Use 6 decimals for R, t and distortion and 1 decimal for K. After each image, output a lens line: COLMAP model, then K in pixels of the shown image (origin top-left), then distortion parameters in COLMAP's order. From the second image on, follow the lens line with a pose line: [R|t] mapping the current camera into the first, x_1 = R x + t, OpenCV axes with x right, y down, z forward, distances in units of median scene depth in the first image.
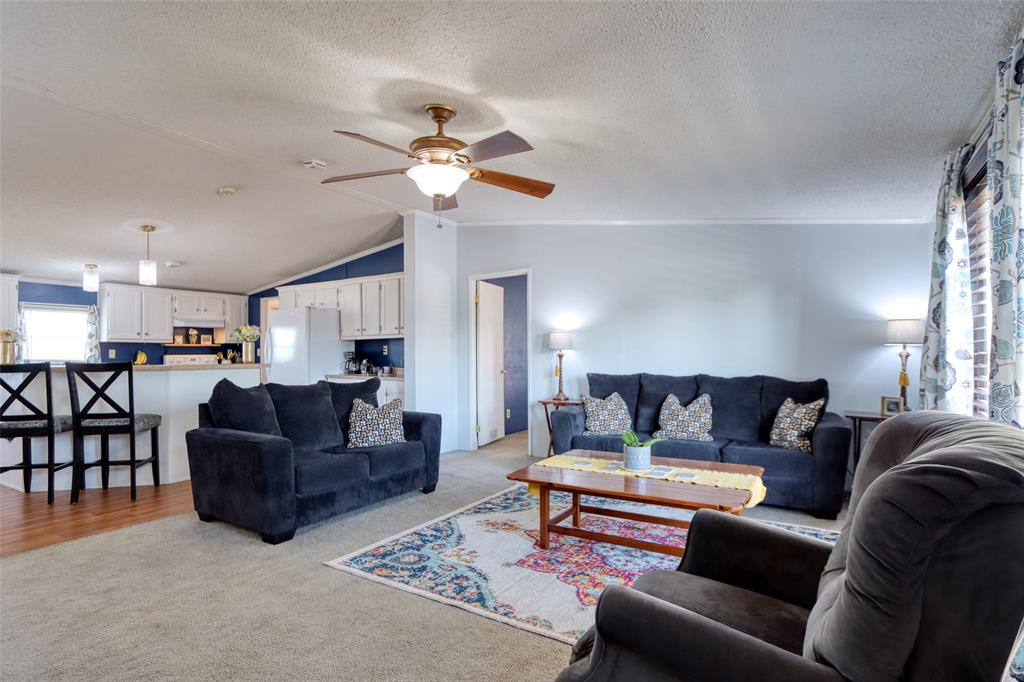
lens RADIAL K [[521.8, 0, 517.3], [0, 521.8, 350.3], [0, 0, 1]] dist [-0.019049, 0.005774]
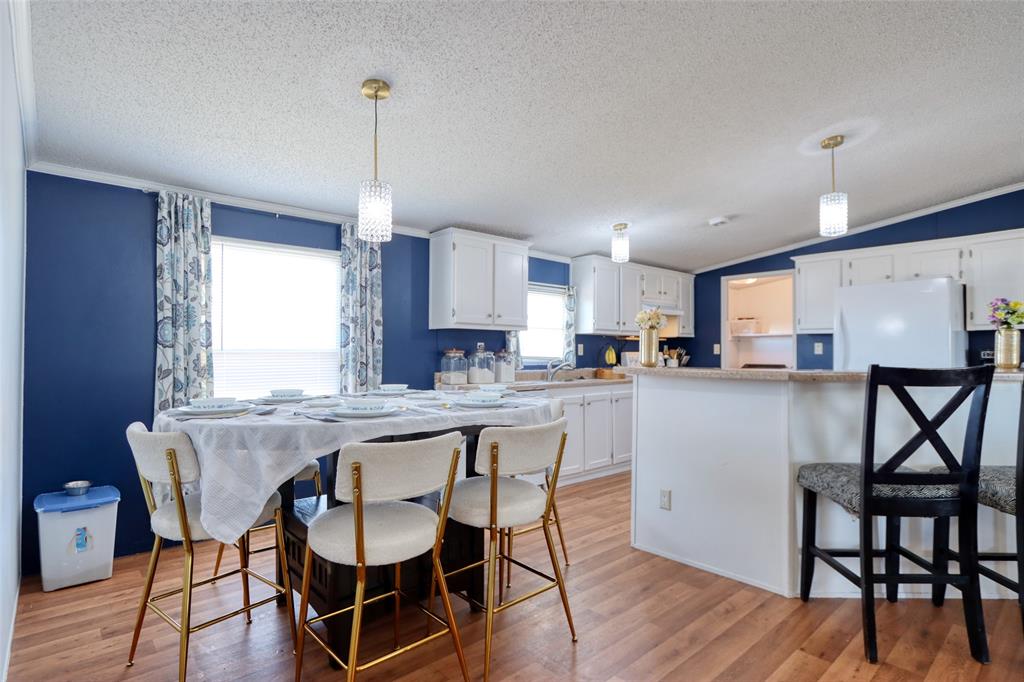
lens RADIAL K [[521.8, 0, 513.7], [0, 521.8, 345.0], [0, 0, 1]] dist [-0.019049, 0.005774]
pose [[0.958136, 0.004154, -0.286285, -1.169967], [-0.006641, 0.999948, -0.007719, 0.011861], [0.286238, 0.009297, 0.958114, 0.411637]]
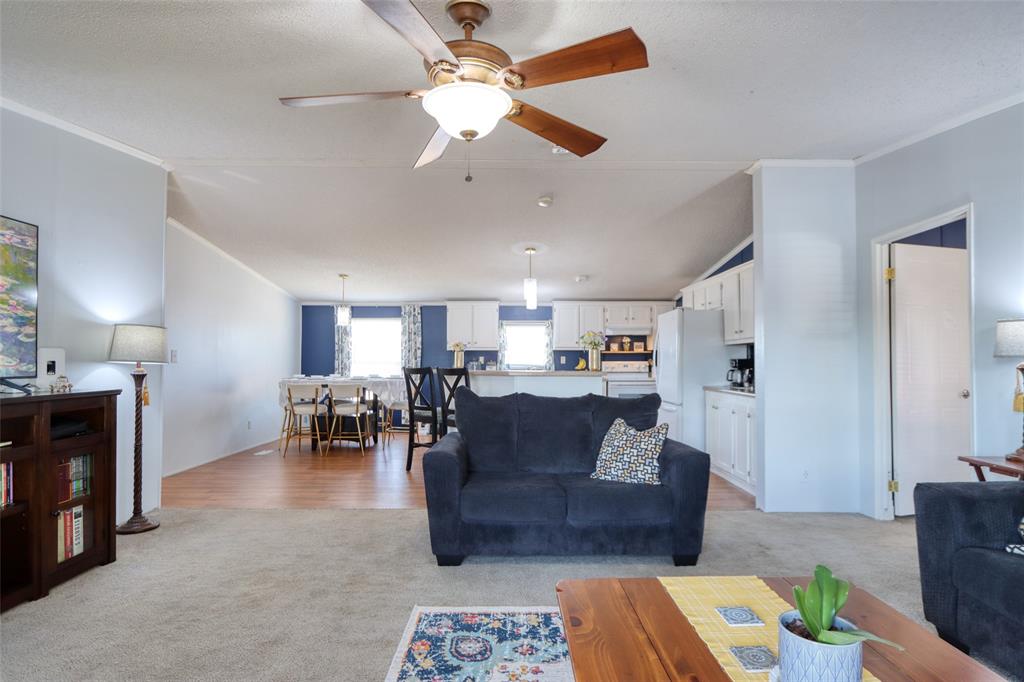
lens RADIAL K [[521.8, 0, 513.2], [0, 521.8, 349.6], [0, 0, 1]] dist [-0.019049, 0.005774]
pose [[0.531684, -0.011246, -0.846868, 0.310673], [0.000779, 0.999918, -0.012789, -0.002974], [0.846943, 0.006139, 0.531649, 0.467296]]
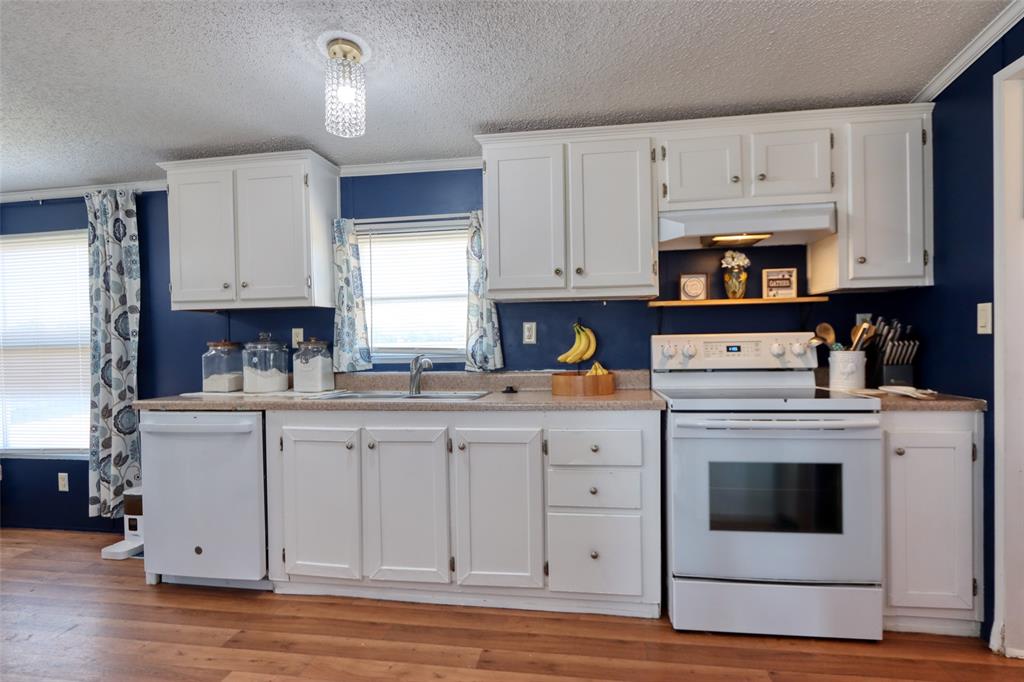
lens RADIAL K [[521.8, 0, 513.6], [0, 521.8, 345.4], [0, 0, 1]] dist [-0.019049, 0.005774]
pose [[0.387996, 0.008117, -0.921625, -0.764578], [0.020928, 0.999626, 0.017615, 0.015995], [0.921423, -0.026122, 0.387681, 1.491157]]
